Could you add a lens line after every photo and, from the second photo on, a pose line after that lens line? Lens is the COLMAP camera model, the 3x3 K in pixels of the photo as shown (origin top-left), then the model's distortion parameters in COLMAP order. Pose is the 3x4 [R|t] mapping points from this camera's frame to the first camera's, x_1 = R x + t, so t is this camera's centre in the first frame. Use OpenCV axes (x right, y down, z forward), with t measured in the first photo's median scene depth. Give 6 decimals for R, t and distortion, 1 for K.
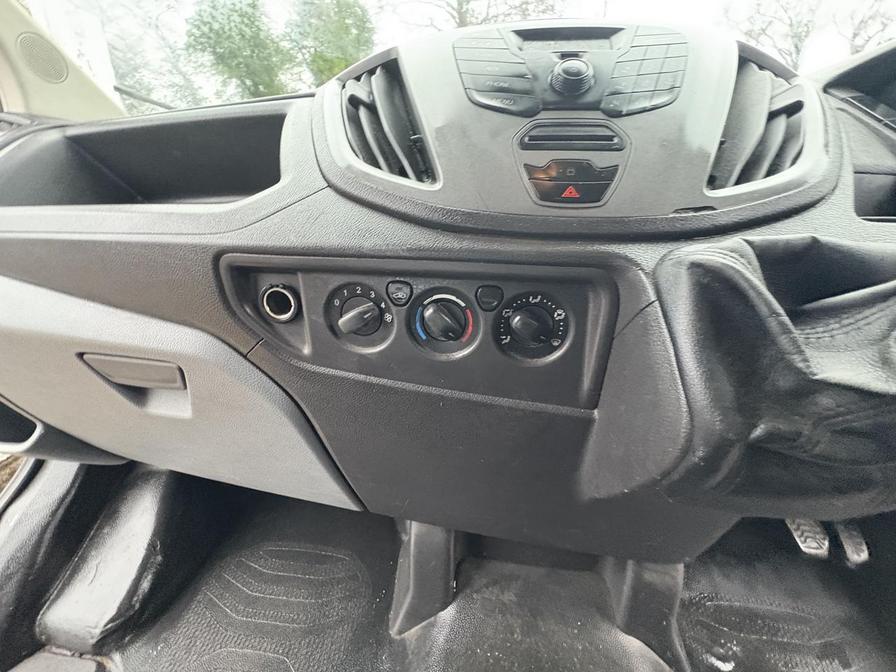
lens RADIAL K [[357.2, 0, 448.3], [0, 357.2, 332.2], [0, 0, 1]] dist [-0.000919, 0.000437]
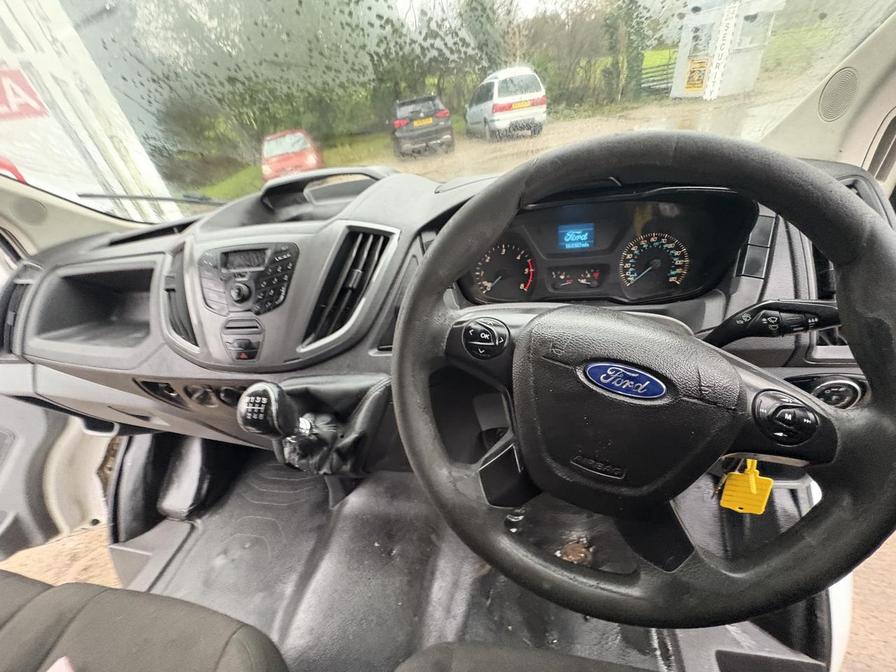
lens RADIAL K [[357.2, 0, 448.2], [0, 357.2, 336.0], [0, 0, 1]] dist [-0.000919, 0.000437]
pose [[0.981833, -0.102866, -0.159444, 0.828992], [0.143240, 0.952915, 0.267275, -0.382798], [0.124443, -0.285258, 0.950338, -0.398694]]
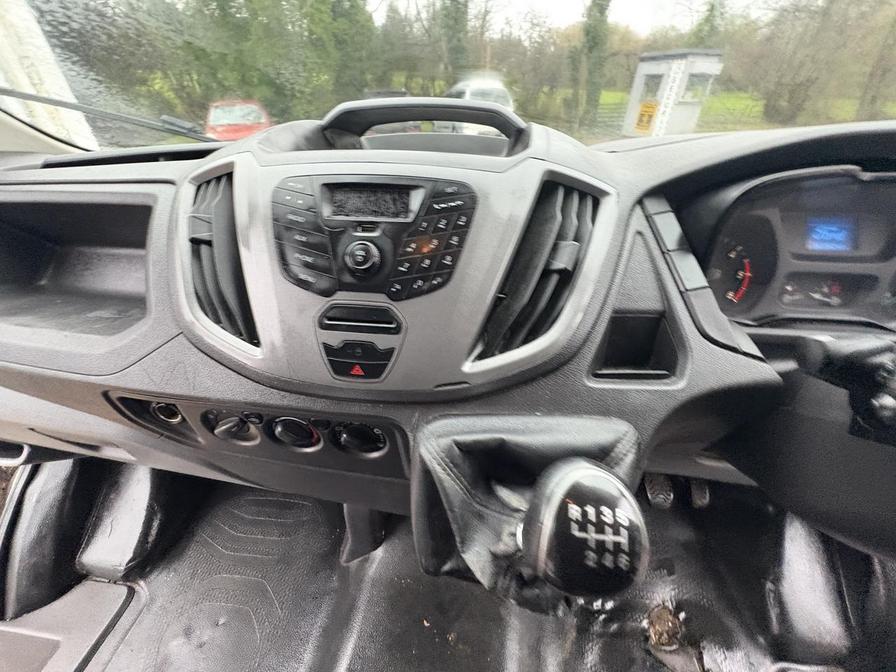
lens RADIAL K [[357.2, 0, 446.5], [0, 357.2, 334.9], [0, 0, 1]] dist [-0.000919, 0.000437]
pose [[0.999655, -0.026243, -0.000616, 0.272686], [0.025452, 0.963229, 0.267473, -0.346843], [-0.006426, -0.267396, 0.963565, -0.077866]]
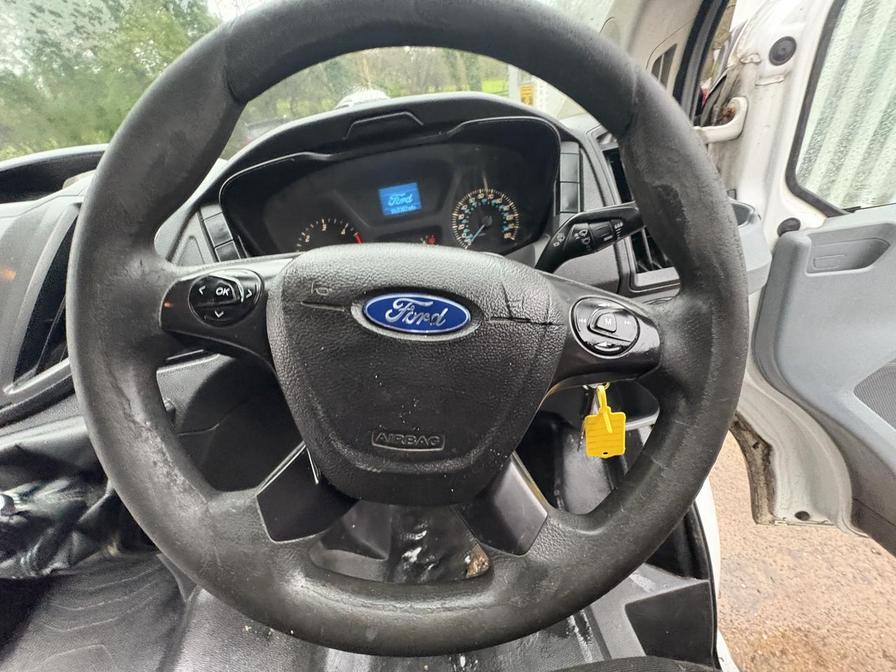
lens RADIAL K [[357.2, 0, 450.3], [0, 357.2, 336.3], [0, 0, 1]] dist [-0.000919, 0.000437]
pose [[0.952508, -0.279947, 0.119829, 0.964662], [0.239927, 0.932257, 0.270798, -0.226391], [-0.187521, -0.229187, 0.955149, -0.272195]]
